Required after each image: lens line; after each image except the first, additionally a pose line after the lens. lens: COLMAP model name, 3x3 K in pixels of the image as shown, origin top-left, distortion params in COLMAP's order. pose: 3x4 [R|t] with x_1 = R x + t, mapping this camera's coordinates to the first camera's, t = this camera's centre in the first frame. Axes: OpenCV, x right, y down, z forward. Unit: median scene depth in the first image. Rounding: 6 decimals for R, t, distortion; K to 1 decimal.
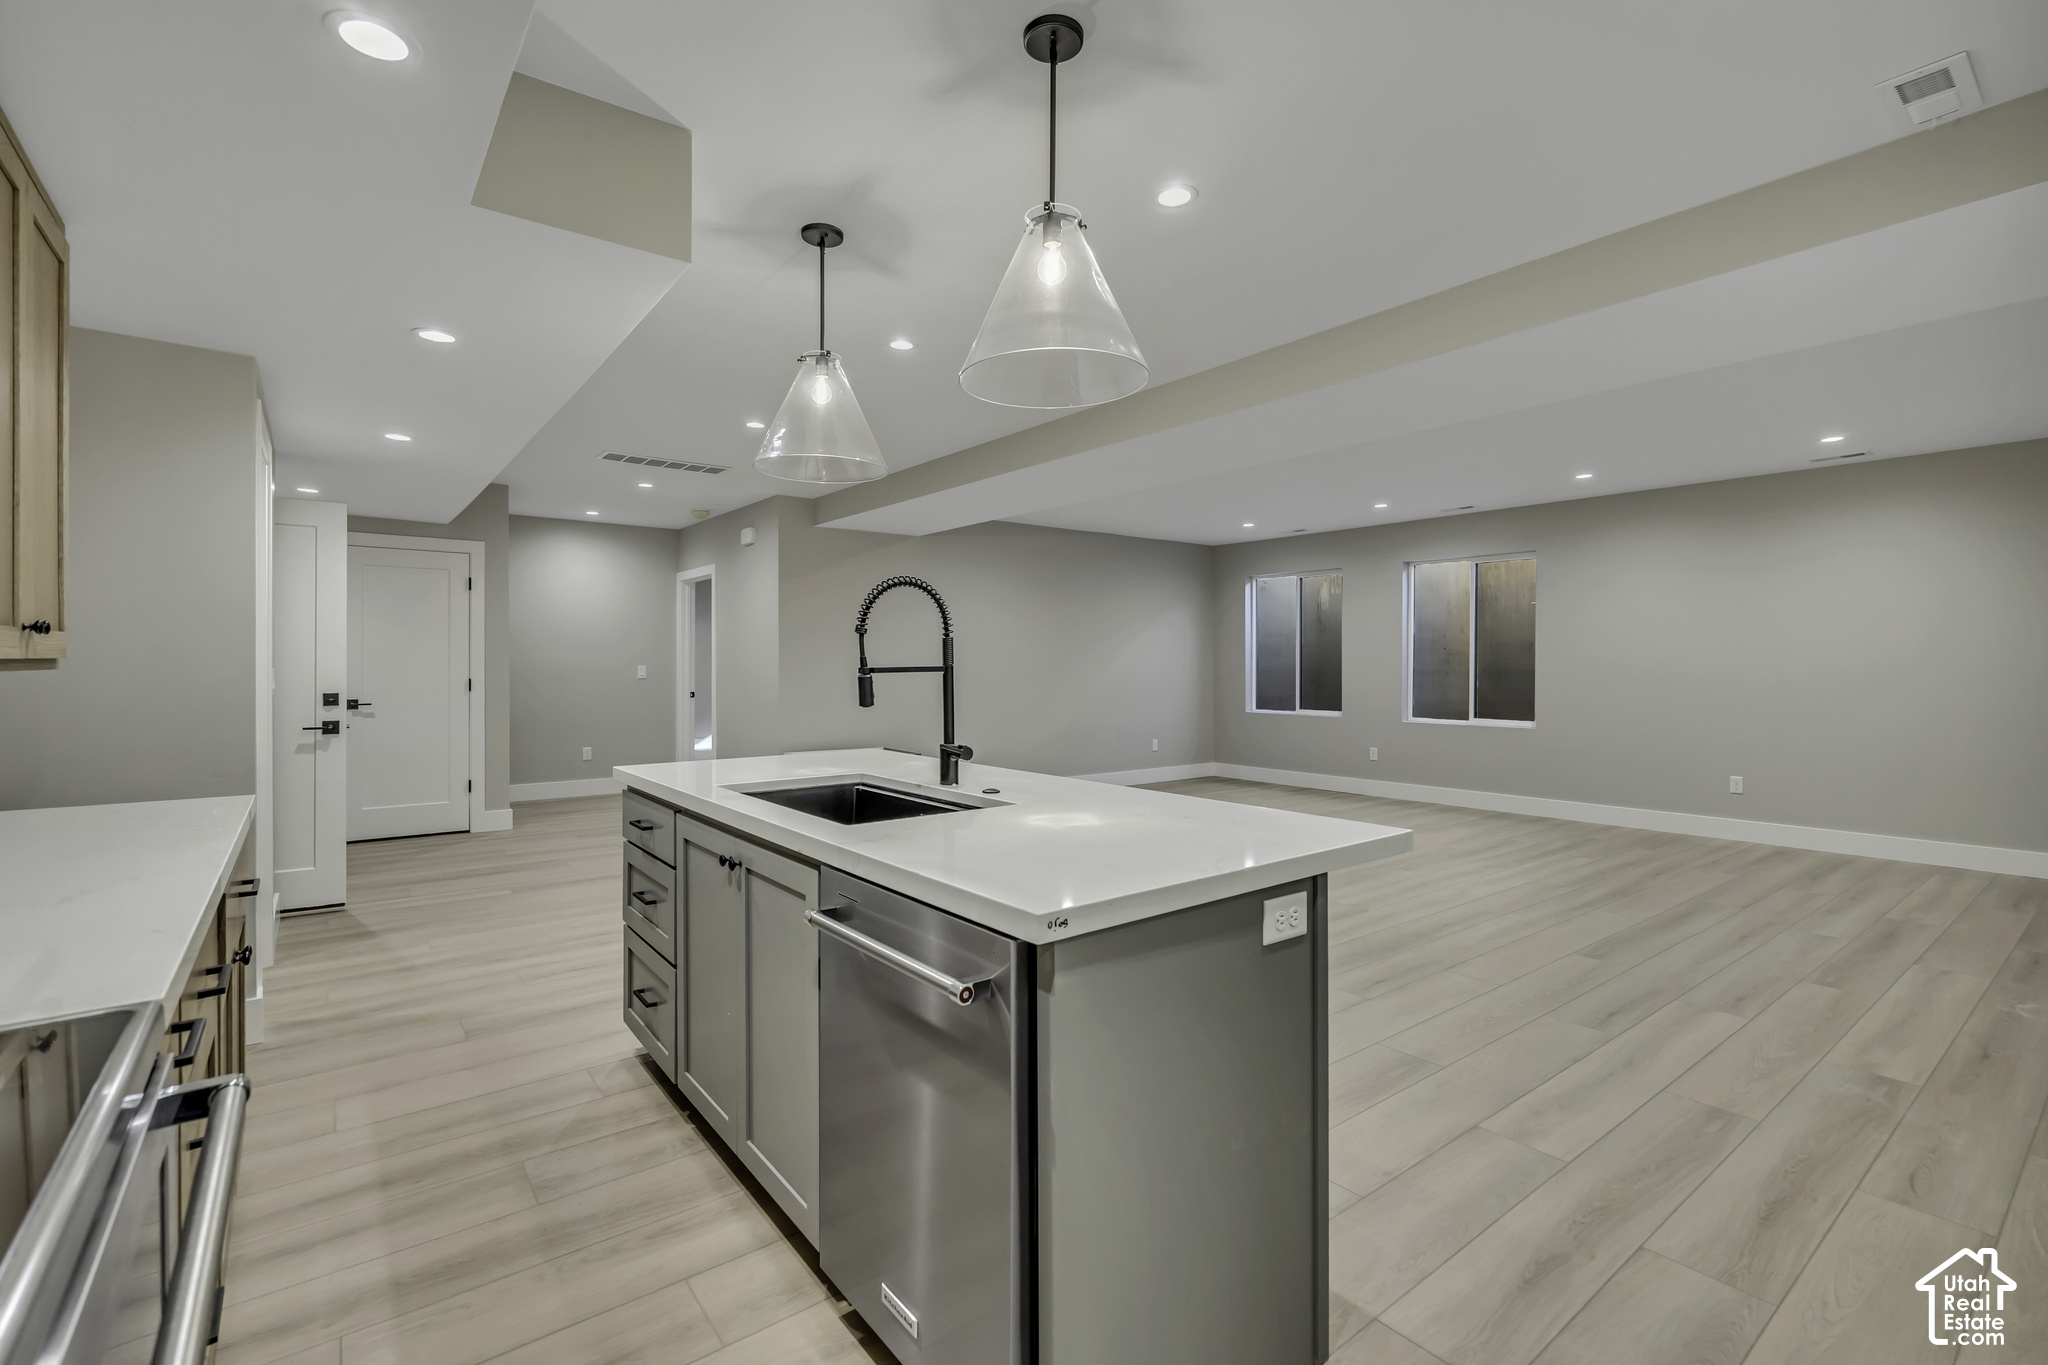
lens RADIAL K [[905.7, 0, 1021.0], [0, 905.7, 671.2], [0, 0, 1]] dist [0.000698, -0.000190]
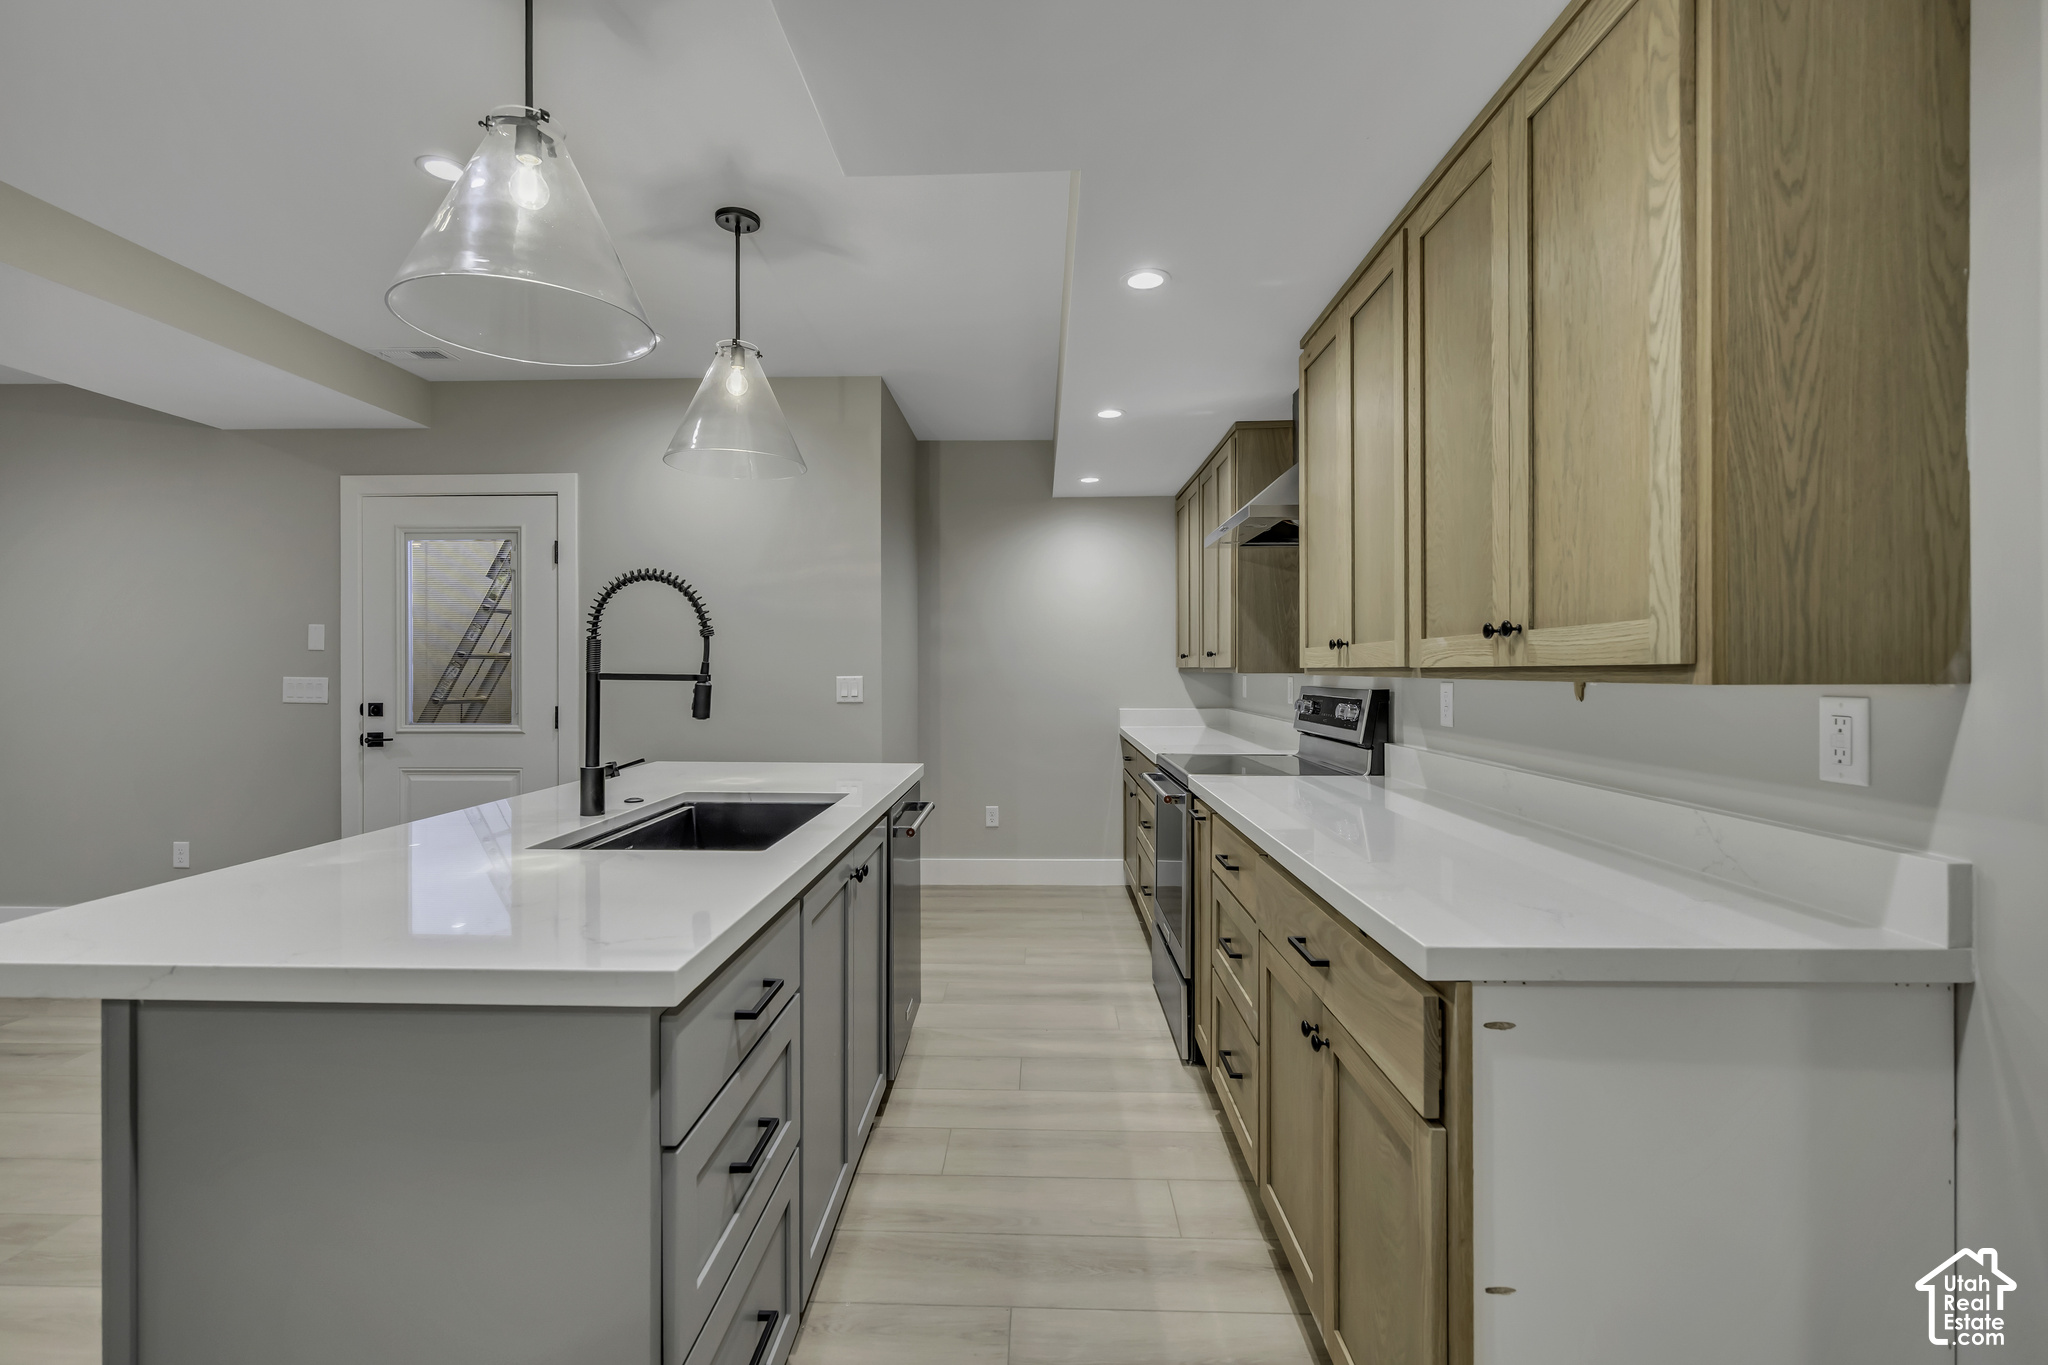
lens RADIAL K [[905.7, 0, 1021.0], [0, 905.7, 671.2], [0, 0, 1]] dist [0.000698, -0.000190]
pose [[-0.775397, -0.002852, 0.631468, -0.978601], [0.004283, 0.999943, 0.009775, -0.014921], [-0.631459, 0.010284, -0.775341, 1.499966]]
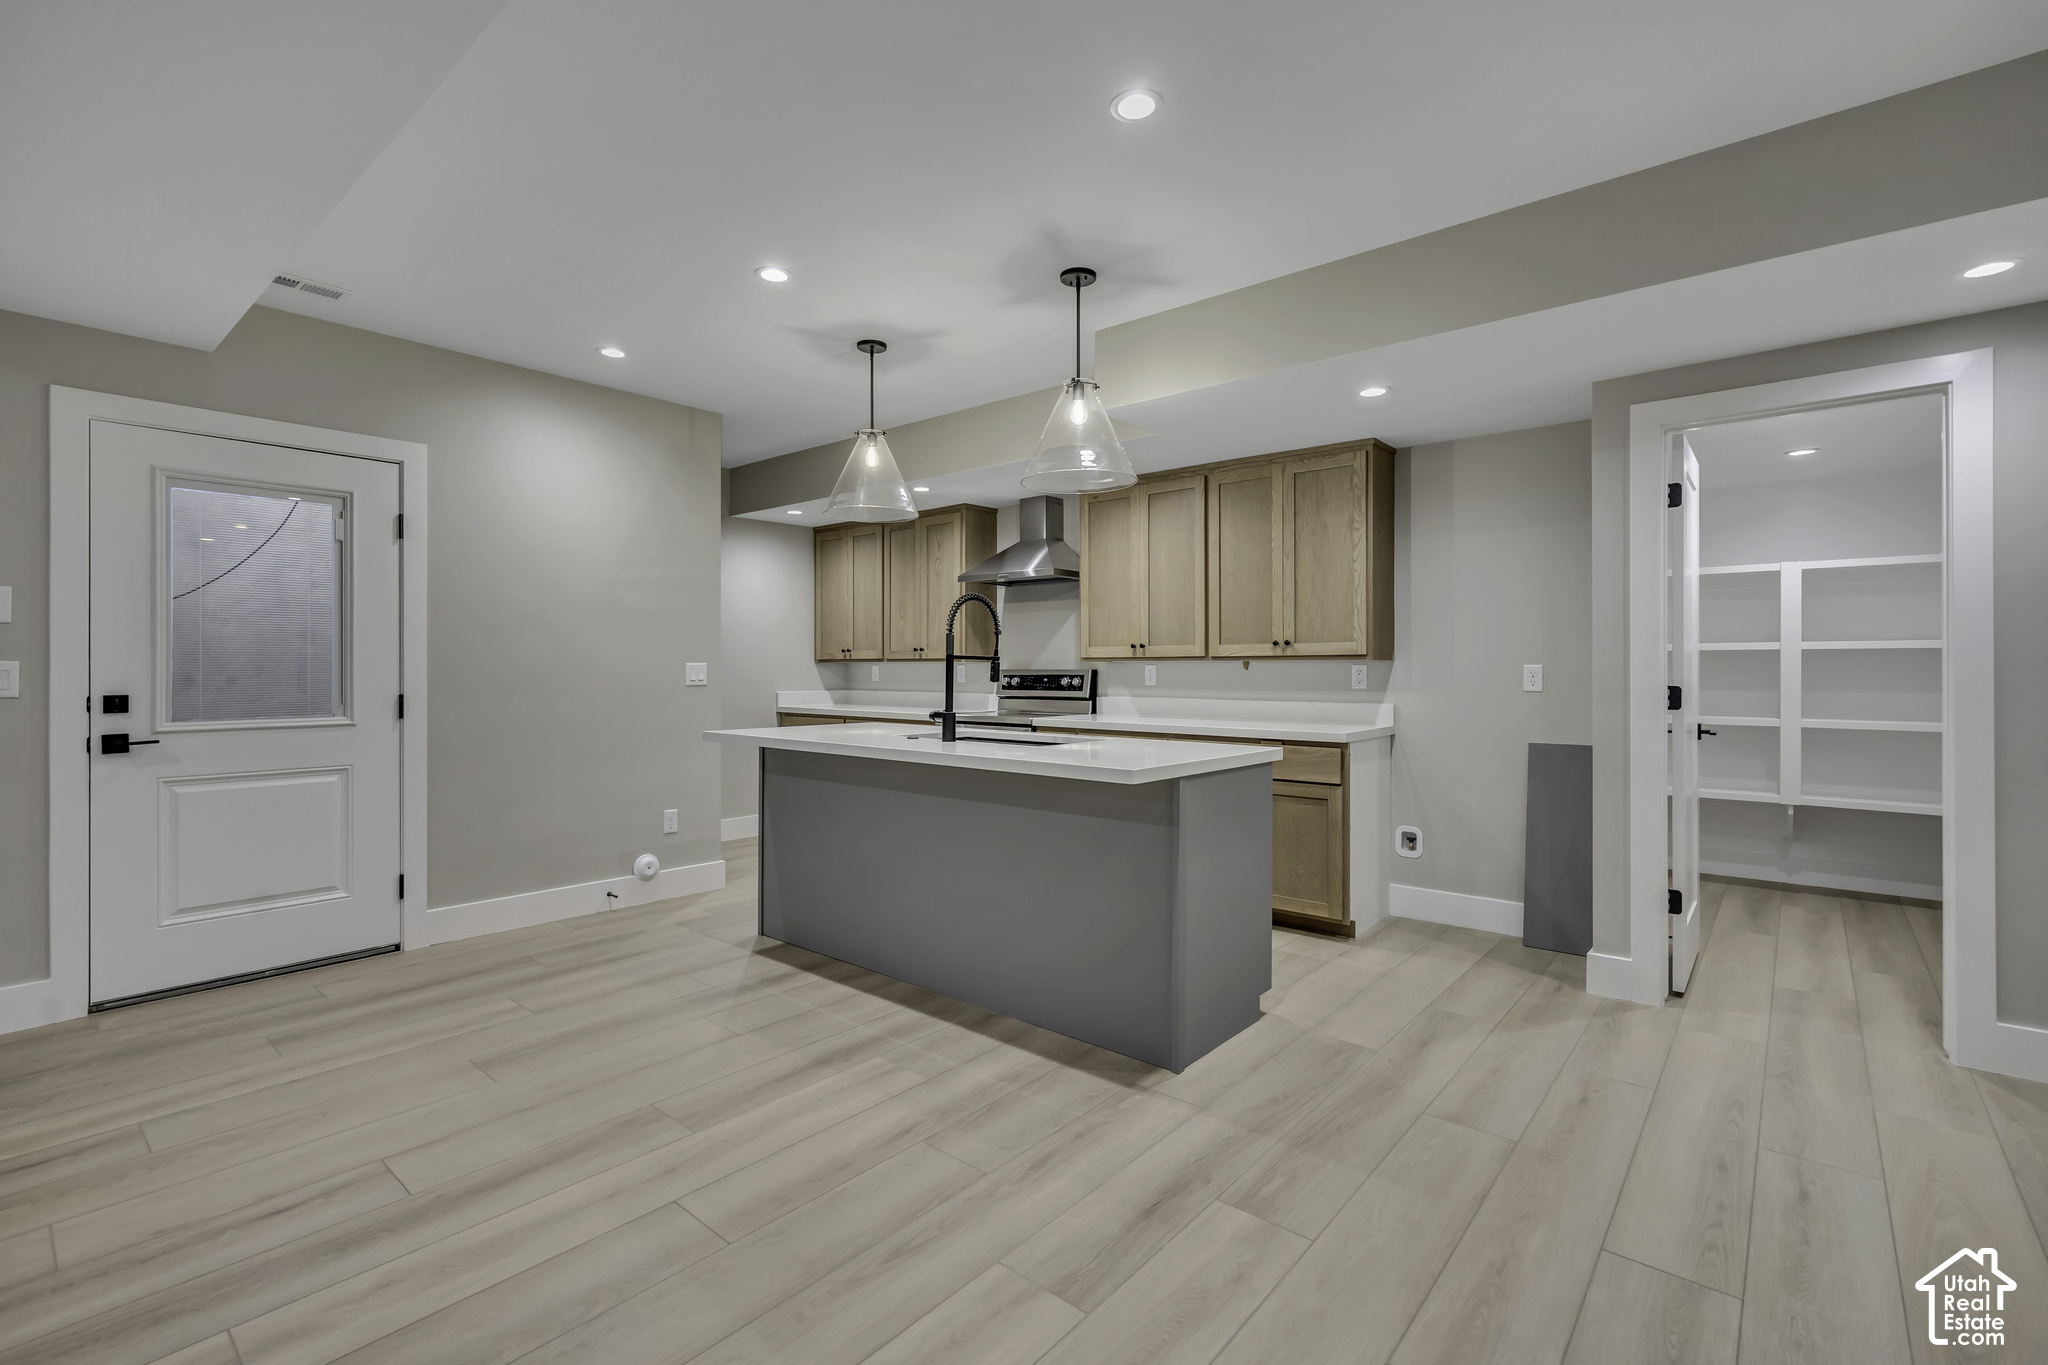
lens RADIAL K [[905.7, 0, 1021.0], [0, 905.7, 671.2], [0, 0, 1]] dist [0.000698, -0.000190]
pose [[-0.978745, -0.001466, -0.205077, 0.100435], [-0.003887, 0.999927, 0.011402, 0.003048], [0.205045, 0.011957, -0.978679, 2.531548]]
